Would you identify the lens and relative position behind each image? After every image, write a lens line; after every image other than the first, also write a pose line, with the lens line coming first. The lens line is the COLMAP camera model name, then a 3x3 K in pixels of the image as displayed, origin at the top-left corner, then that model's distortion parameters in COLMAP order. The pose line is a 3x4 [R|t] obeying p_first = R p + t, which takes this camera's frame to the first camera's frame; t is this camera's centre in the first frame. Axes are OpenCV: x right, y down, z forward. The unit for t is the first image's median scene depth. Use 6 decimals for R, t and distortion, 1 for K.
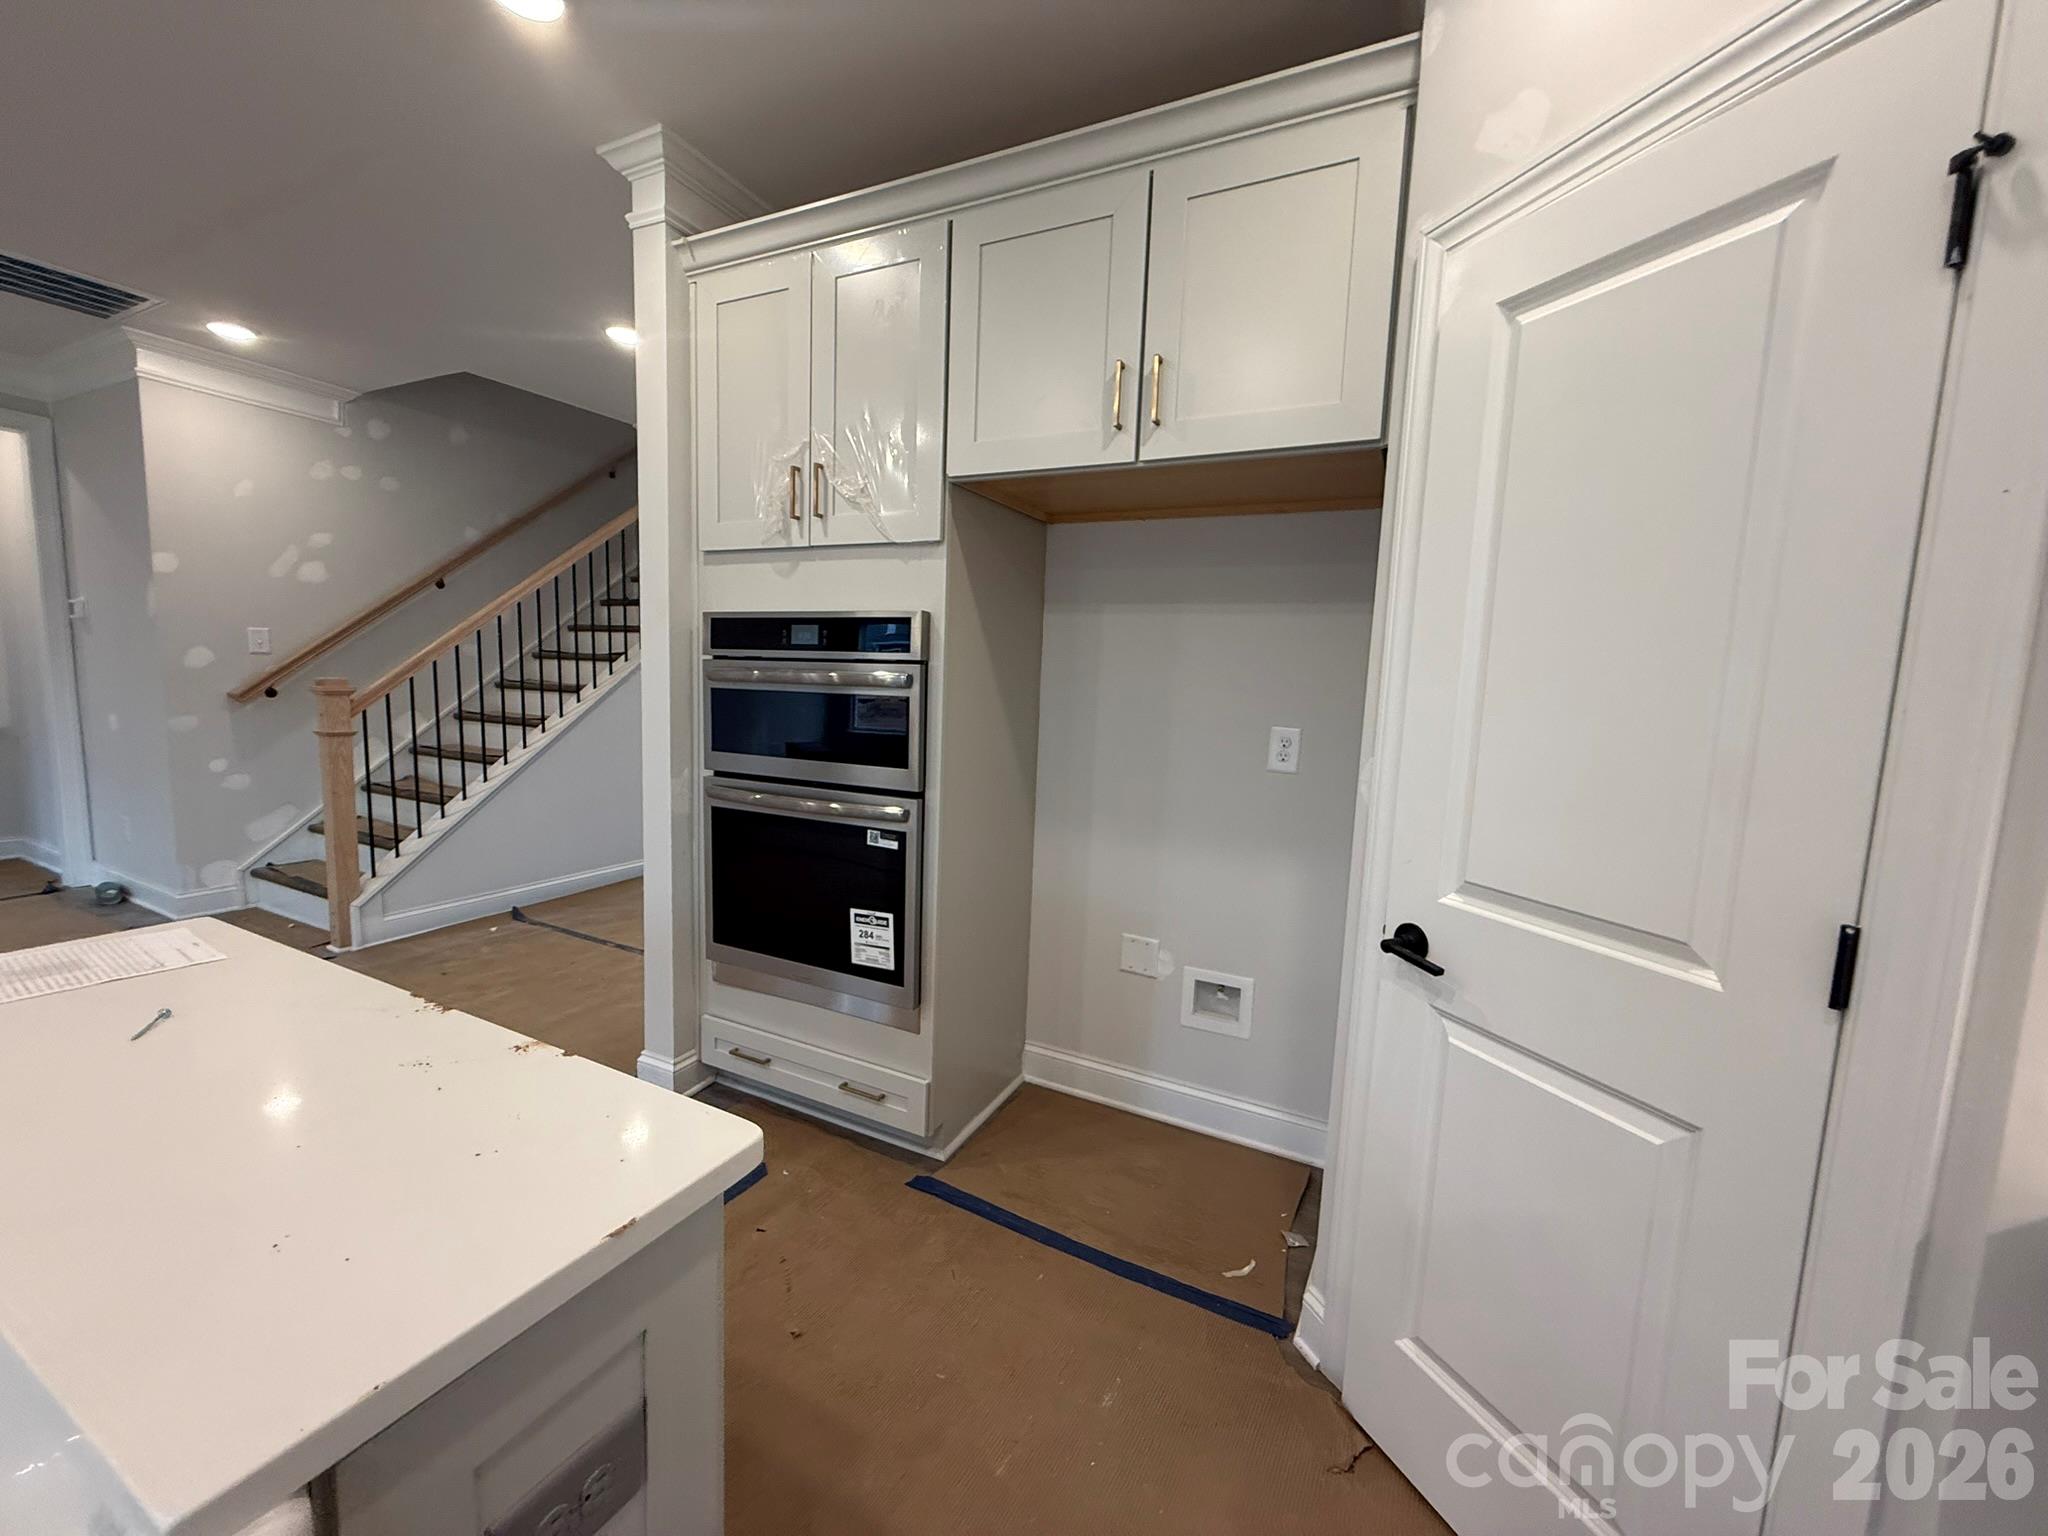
lens RADIAL K [[823.1, 0, 1013.8], [0, 823.1, 767.6], [0, 0, 1]] dist [-0.003151, -0.000400]
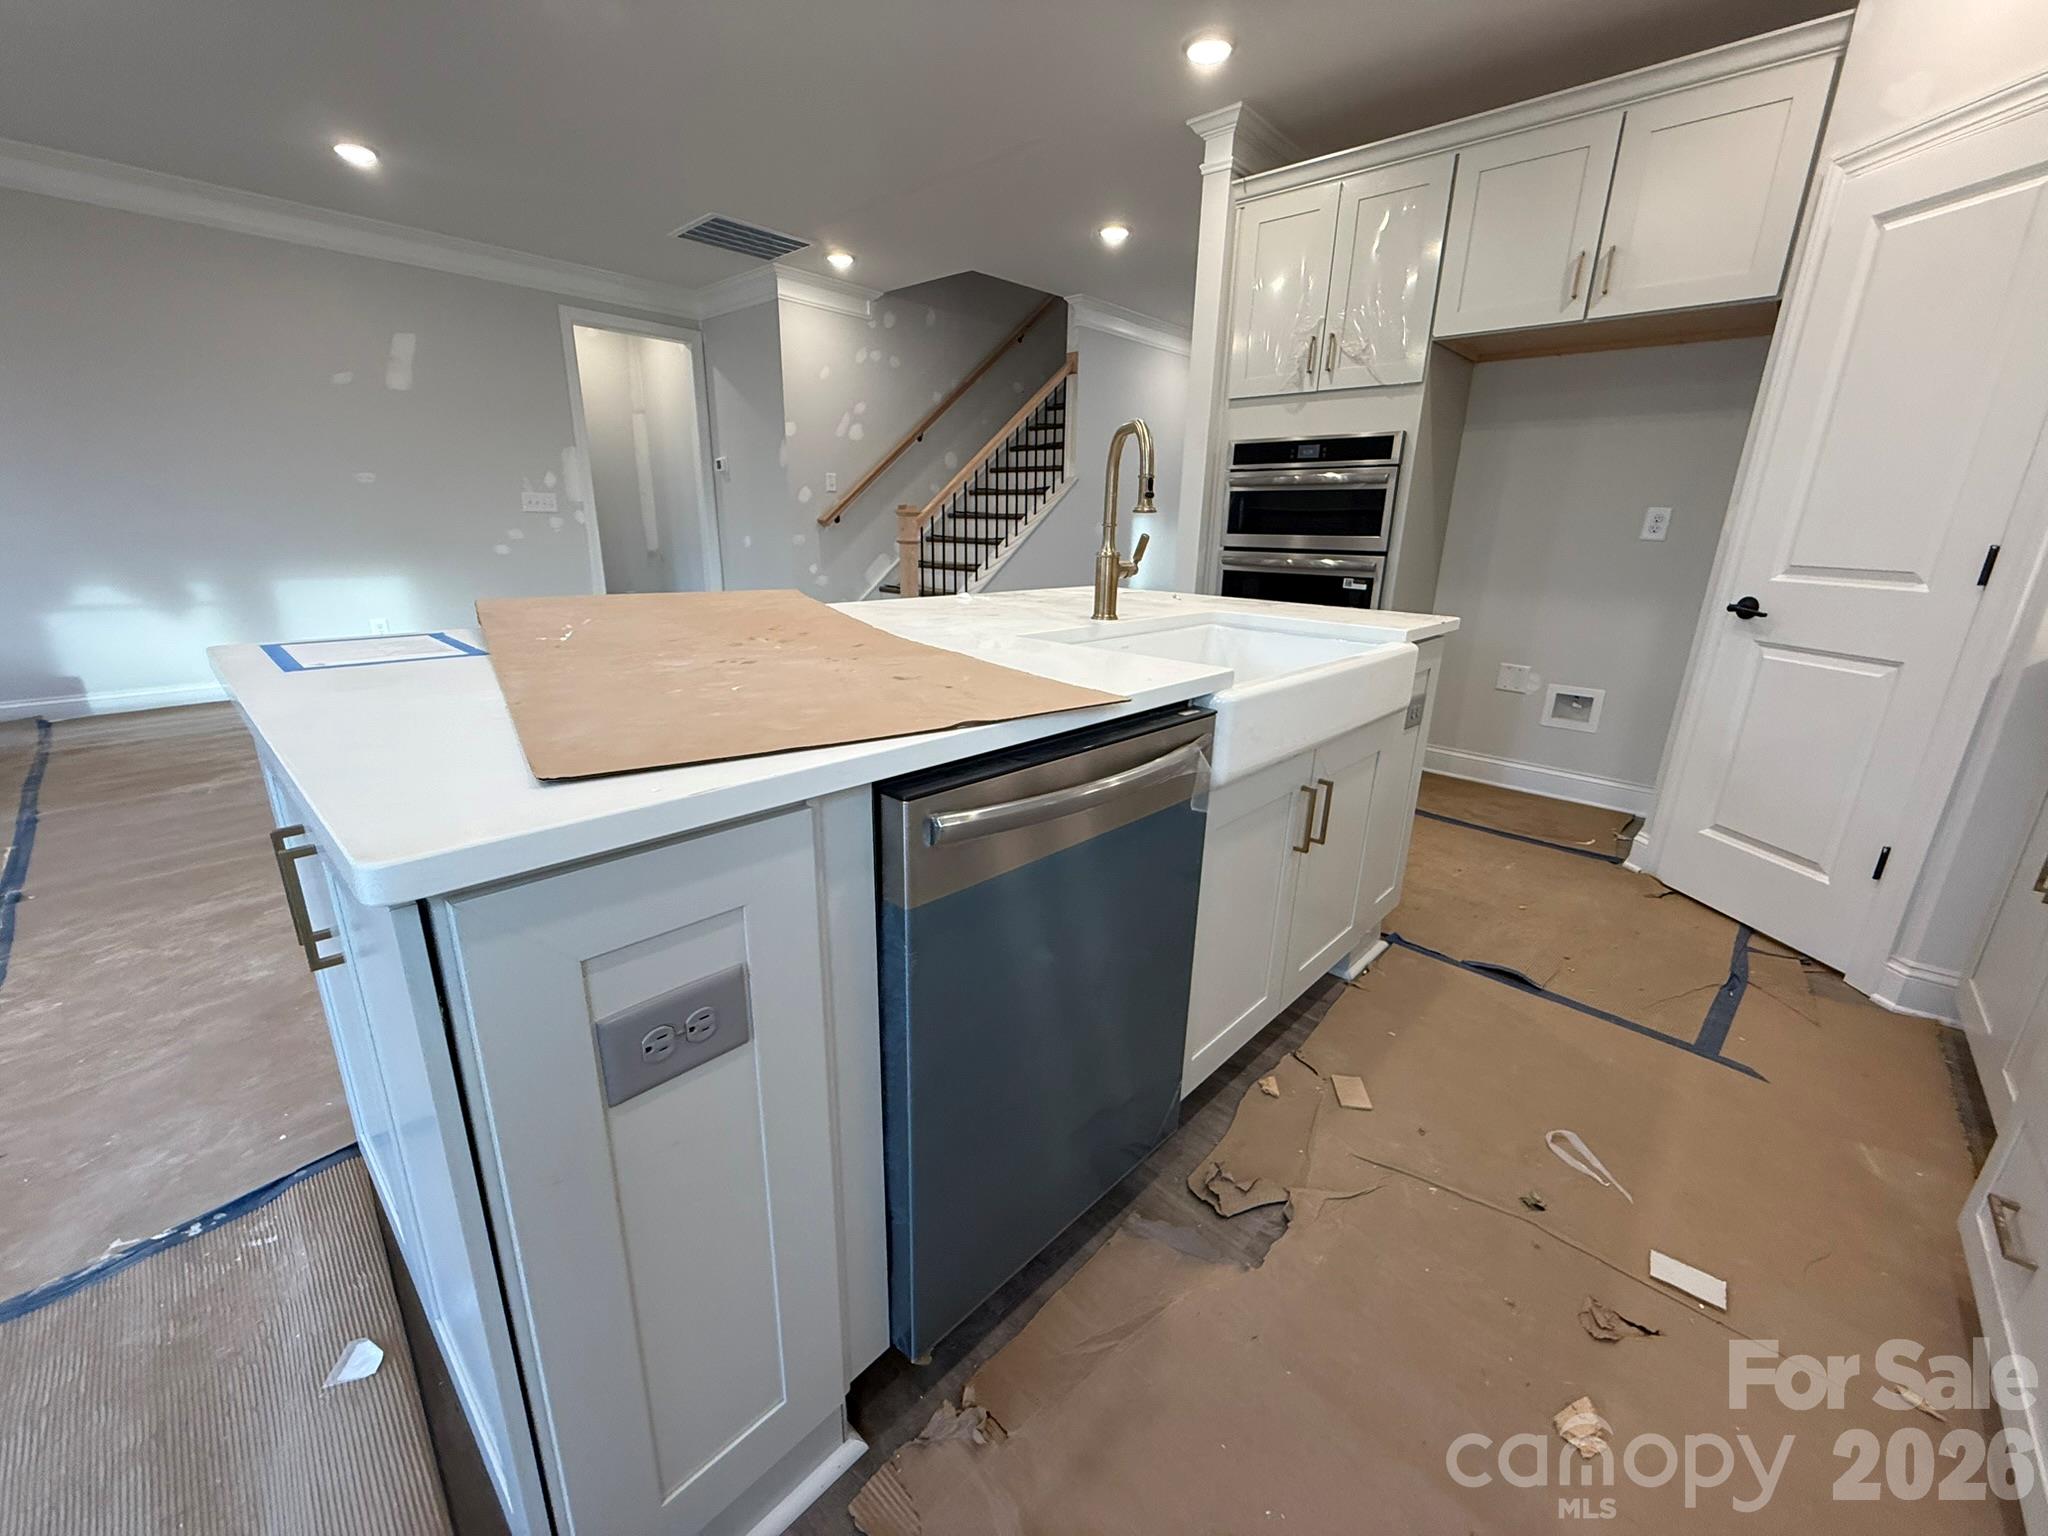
lens RADIAL K [[812.9, 0, 1016.7], [0, 812.9, 766.0], [0, 0, 1]] dist [-0.001358, -0.000190]
pose [[0.959989, 0.063134, -0.272826, -0.338529], [-0.015144, 0.984534, 0.174540, 0.170924], [0.279626, -0.163425, 0.946098, -0.735874]]
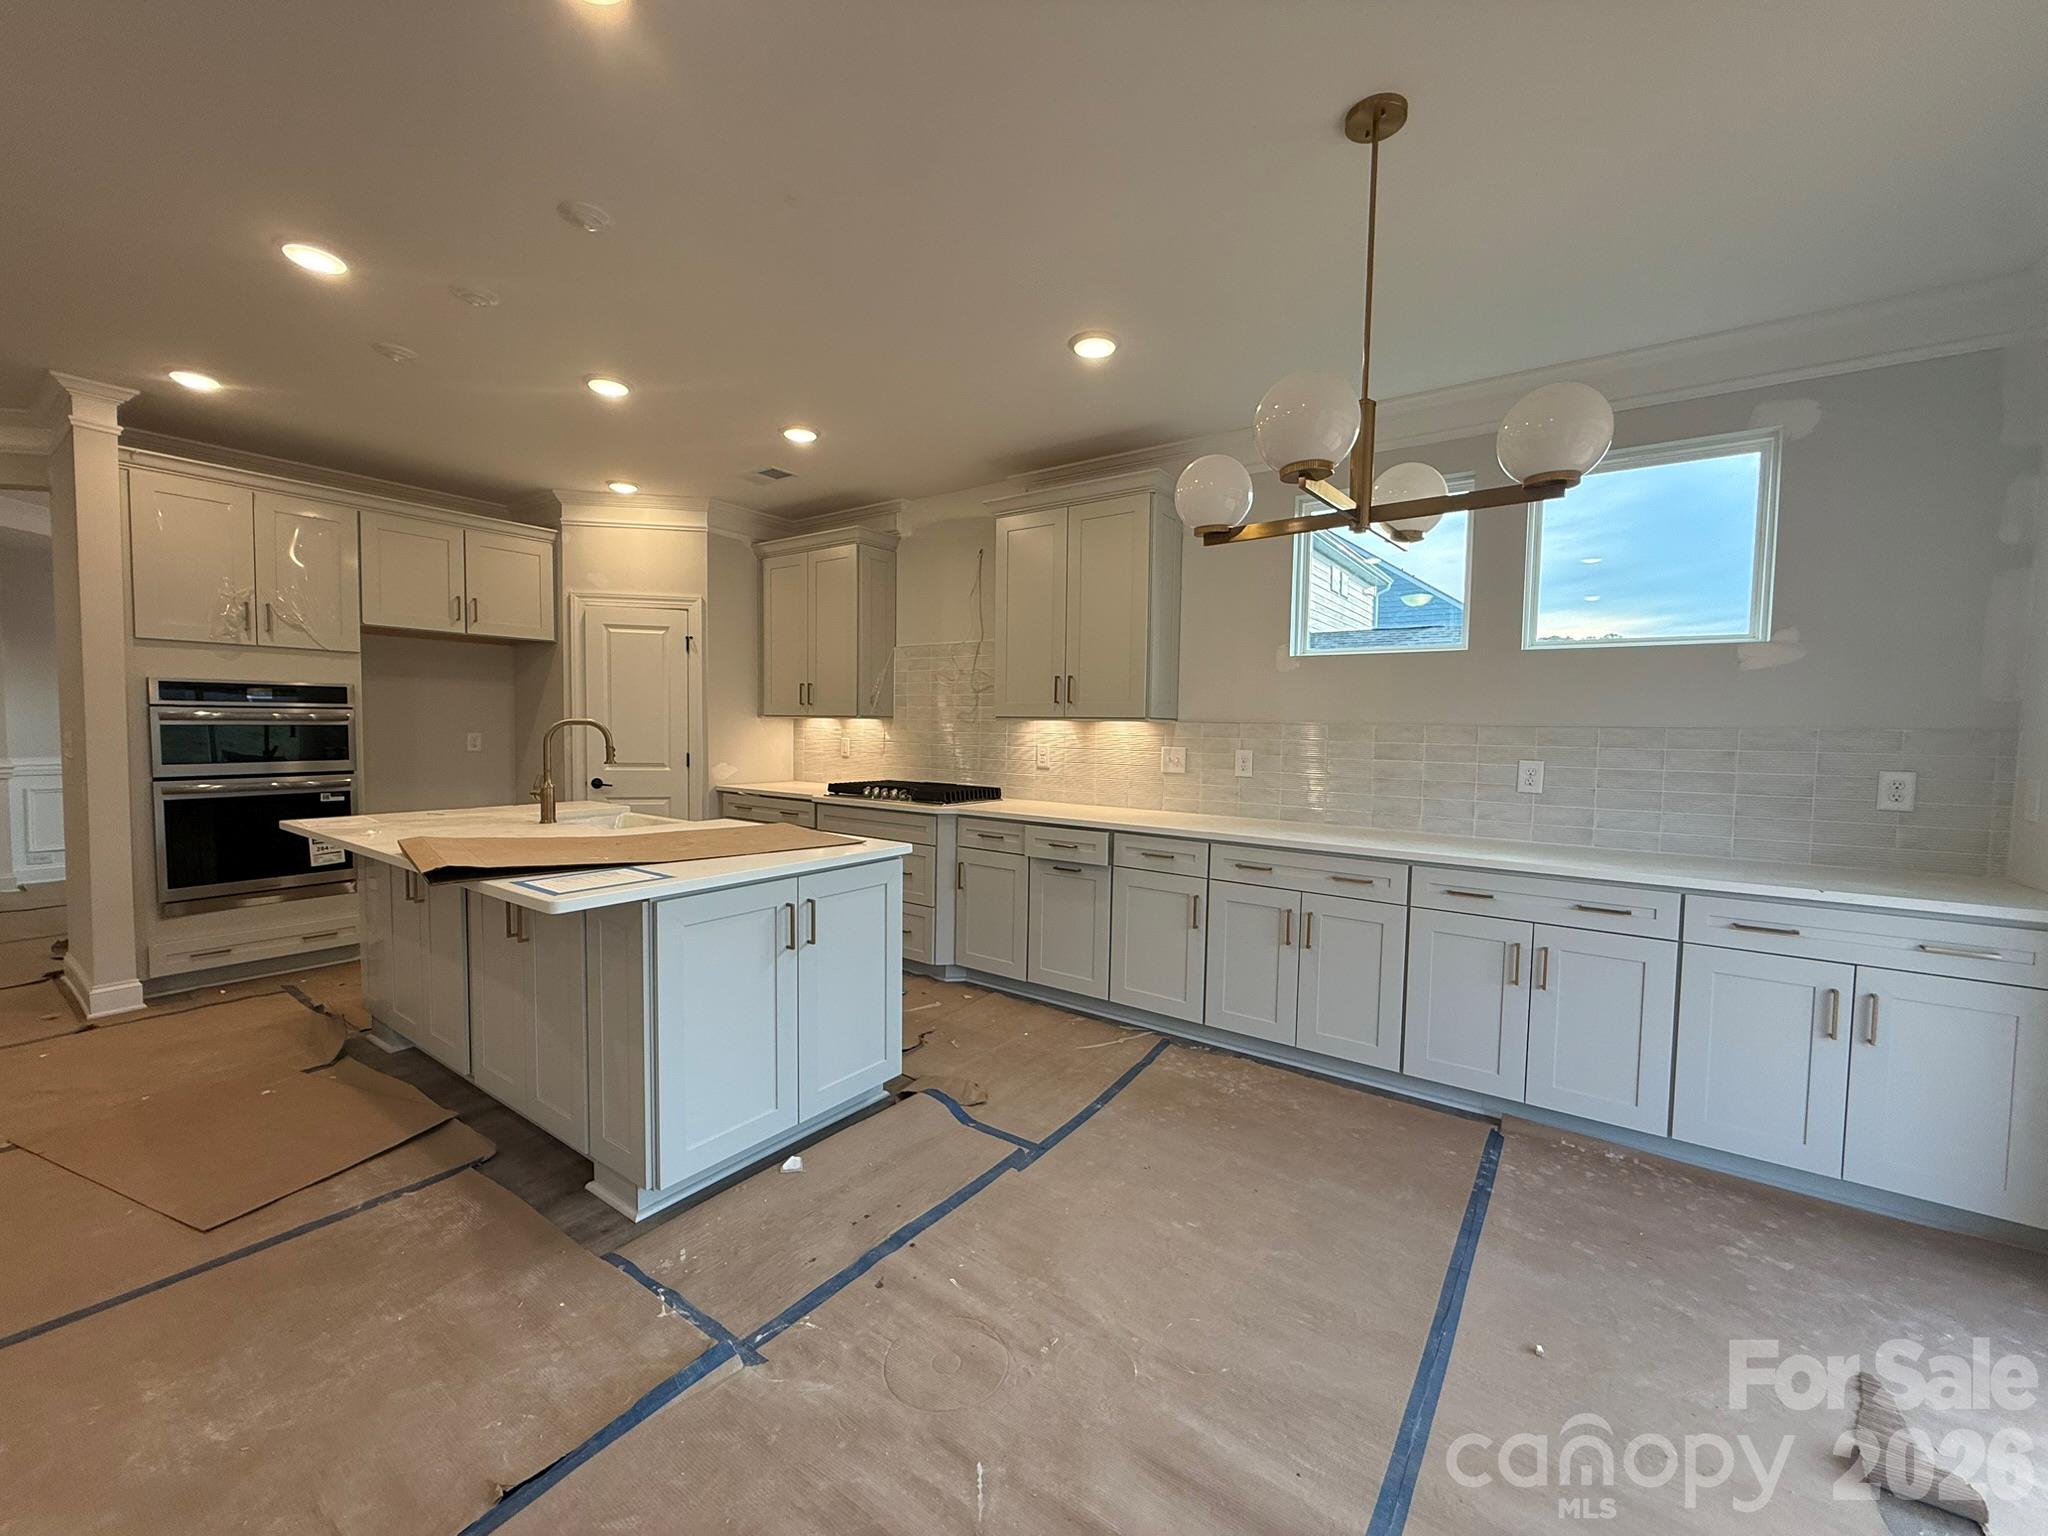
lens RADIAL K [[823.1, 0, 1013.8], [0, 823.1, 767.6], [0, 0, 1]] dist [-0.003151, -0.000400]
pose [[0.162366, -0.085959, 0.982979, -1.847203], [0.104573, 0.992087, 0.069483, 0.051269], [-0.981174, 0.091512, 0.170070, -0.966133]]
